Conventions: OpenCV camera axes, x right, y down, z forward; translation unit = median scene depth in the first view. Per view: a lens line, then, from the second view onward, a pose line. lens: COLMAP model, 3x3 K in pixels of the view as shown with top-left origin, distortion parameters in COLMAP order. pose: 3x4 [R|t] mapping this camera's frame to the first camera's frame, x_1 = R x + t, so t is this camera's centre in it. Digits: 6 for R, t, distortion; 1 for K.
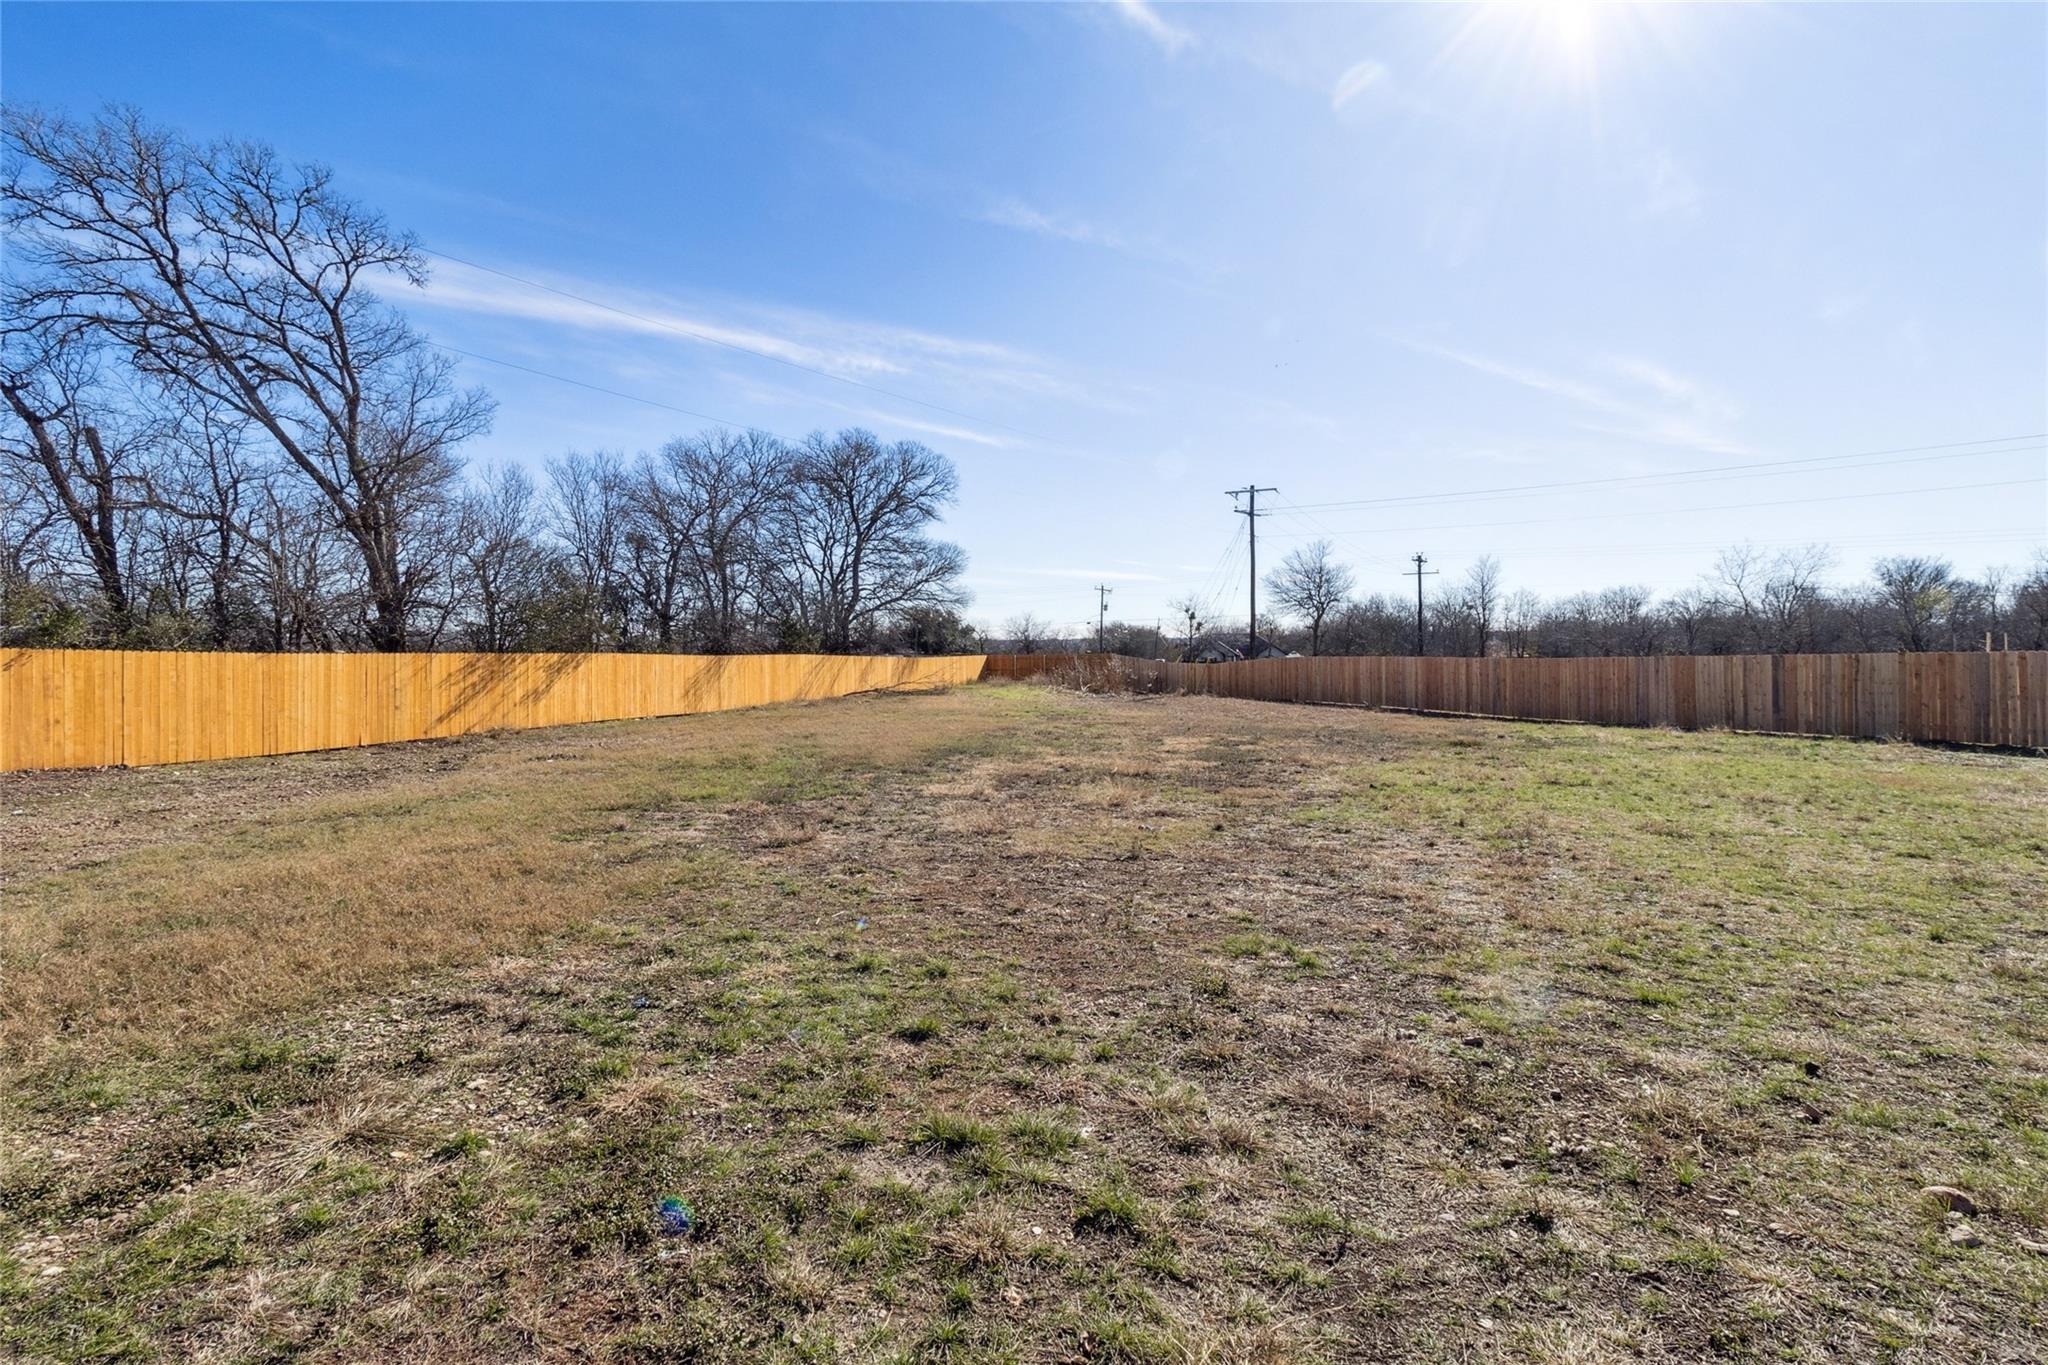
lens RADIAL K [[964.9, 0, 1047.7], [0, 964.9, 653.3], [0, 0, 1]] dist [0.001528, 0.000350]
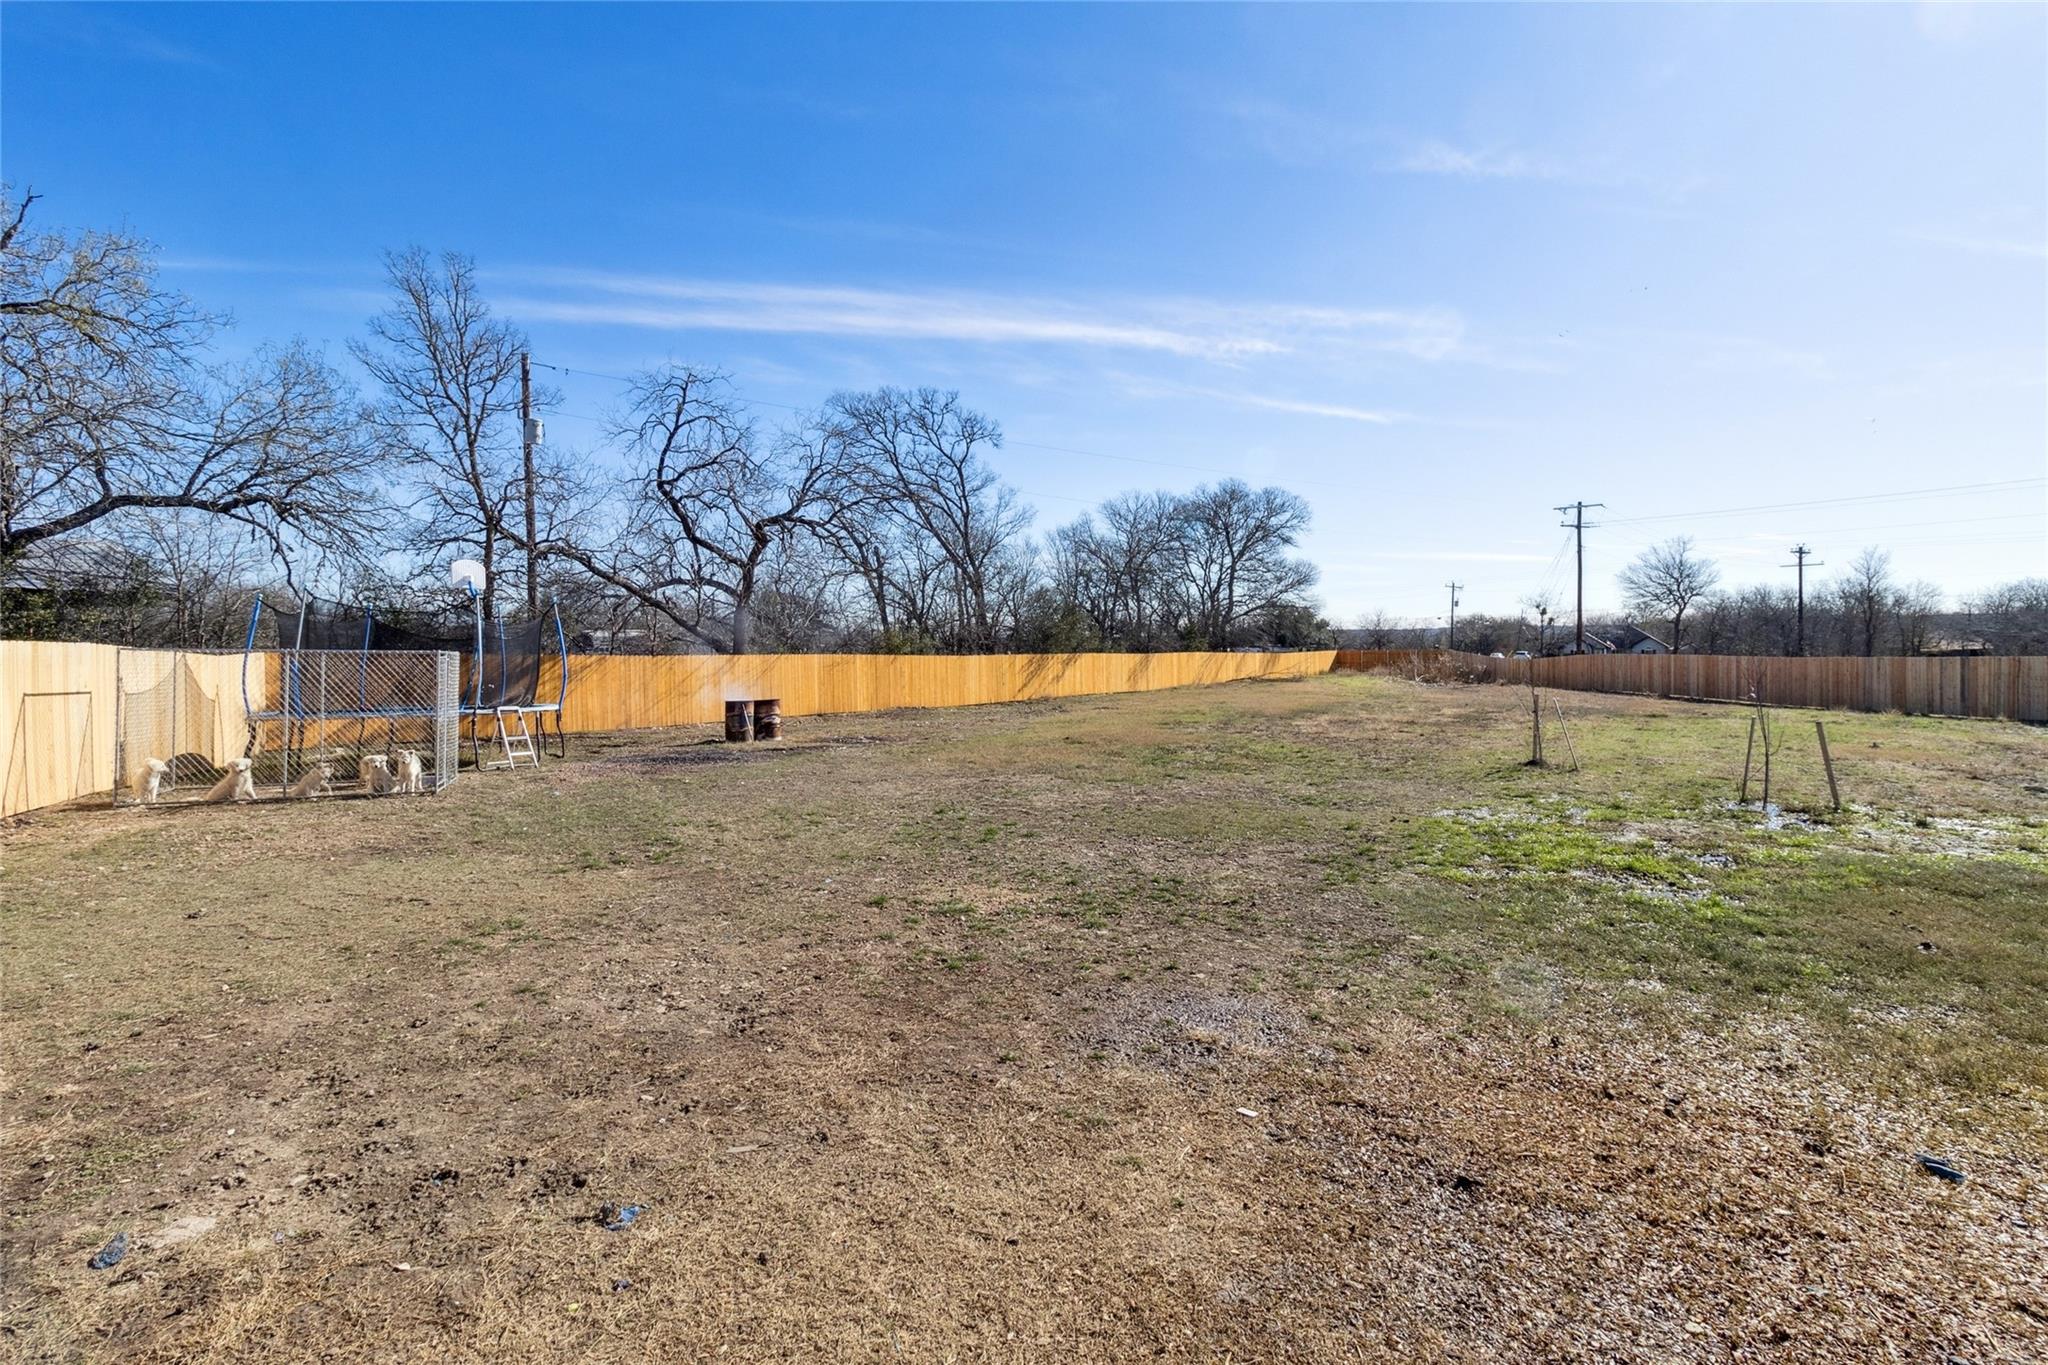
lens RADIAL K [[964.9, 0, 1047.7], [0, 964.9, 653.3], [0, 0, 1]] dist [0.001528, 0.000350]
pose [[0.935204, 0.000733, -0.354109, 0.033975], [0.002918, 0.999948, 0.009778, -0.009443], [0.354098, -0.010177, 0.935153, -0.325984]]
